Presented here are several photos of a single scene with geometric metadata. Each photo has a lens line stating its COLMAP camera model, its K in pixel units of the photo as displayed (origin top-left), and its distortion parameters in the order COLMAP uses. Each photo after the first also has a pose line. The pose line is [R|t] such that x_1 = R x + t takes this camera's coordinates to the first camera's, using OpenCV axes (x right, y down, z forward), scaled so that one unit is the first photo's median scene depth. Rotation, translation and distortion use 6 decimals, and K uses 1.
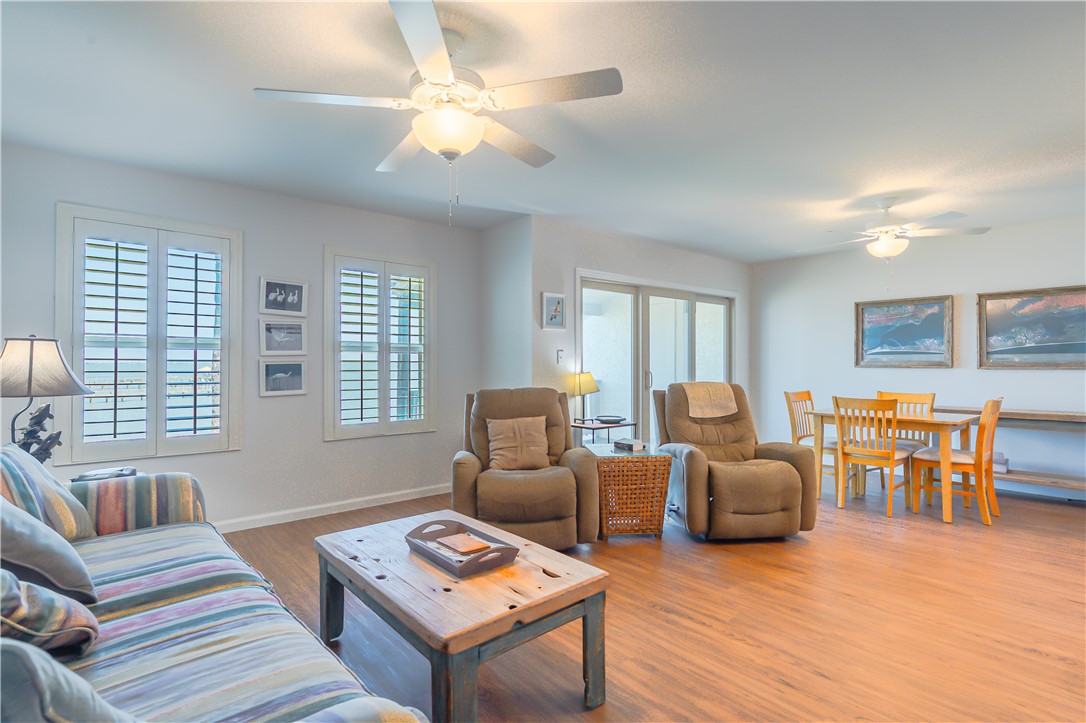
lens RADIAL K [[533.6, 0, 546.3], [0, 533.6, 361.6], [0, 0, 1]] dist [-0.003809, -0.000116]
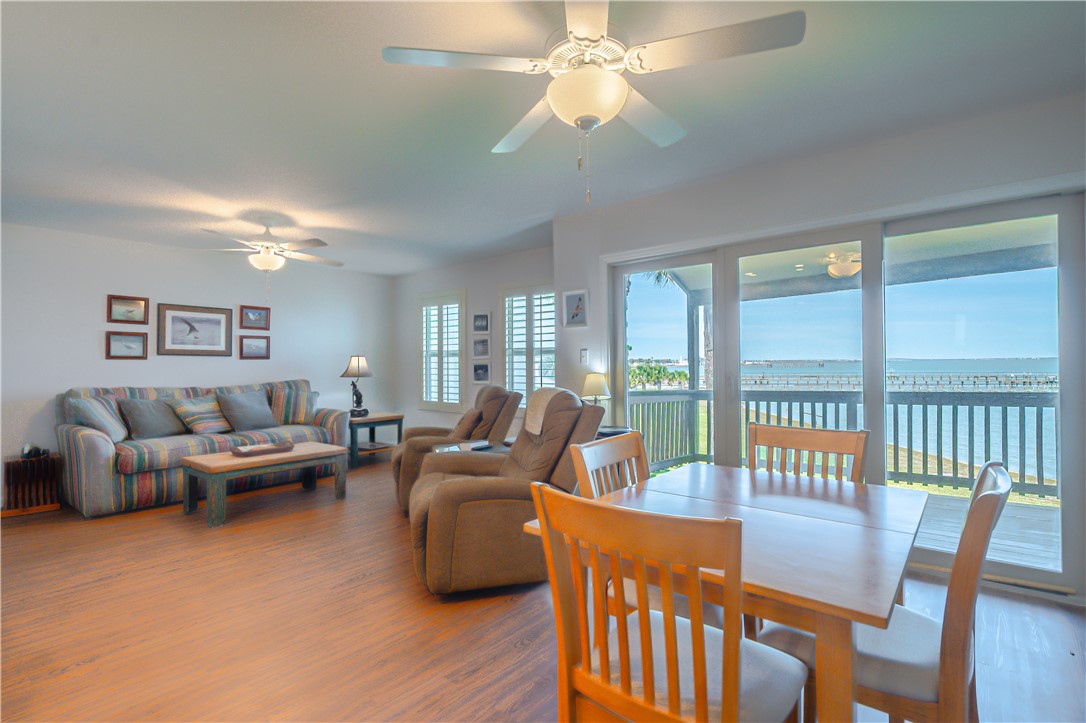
lens RADIAL K [[533.6, 0, 547.9], [0, 533.6, 361.7], [0, 0, 1]] dist [-0.003809, -0.000116]
pose [[0.143265, -0.006418, -0.989664, 1.139683], [0.007492, 0.999957, -0.005400, 0.006306], [0.989656, -0.006641, 0.143307, 0.966879]]
